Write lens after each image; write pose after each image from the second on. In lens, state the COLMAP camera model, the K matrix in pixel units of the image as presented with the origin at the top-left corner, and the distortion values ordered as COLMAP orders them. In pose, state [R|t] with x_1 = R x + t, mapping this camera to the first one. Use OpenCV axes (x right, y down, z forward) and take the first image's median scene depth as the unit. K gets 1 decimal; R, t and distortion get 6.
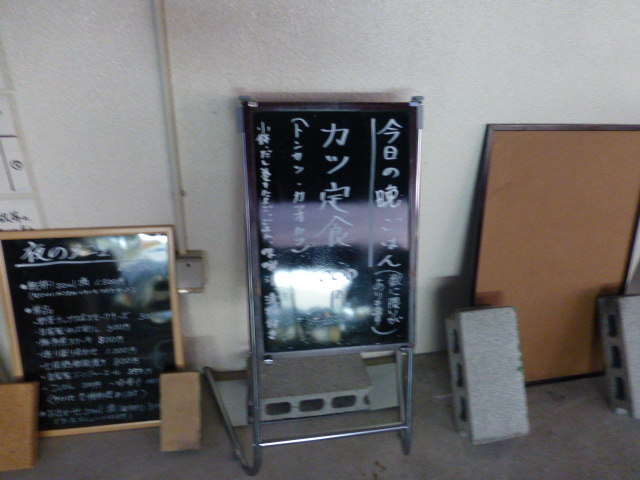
lens RADIAL K [[465.0, 0, 325.4], [0, 465.0, 240.4], [0, 0, 1]] dist [-0.024391, 0.004629]
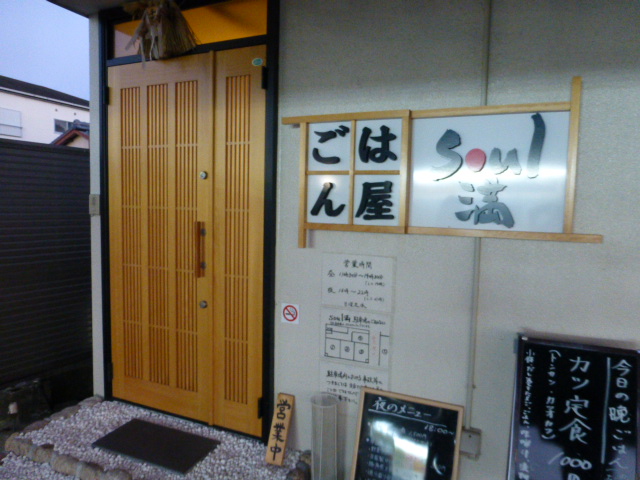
lens RADIAL K [[465.0, 0, 323.0], [0, 465.0, 244.3], [0, 0, 1]] dist [-0.024391, 0.004629]
pose [[0.814782, 0.018525, -0.579471, 0.168322], [-0.262625, 0.902856, -0.340409, 0.129101], [0.516873, 0.429543, 0.740496, -0.609253]]
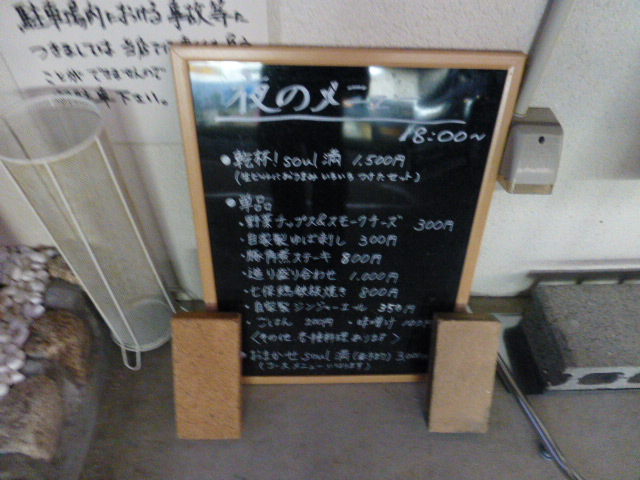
lens RADIAL K [[465.0, 0, 320.5], [0, 465.0, 245.6], [0, 0, 1]] dist [-0.024391, 0.004629]
pose [[0.990464, 0.095547, -0.099260, -0.486820], [-0.057556, 0.941526, 0.331989, 0.009896], [0.125176, -0.323110, 0.938046, 0.481721]]
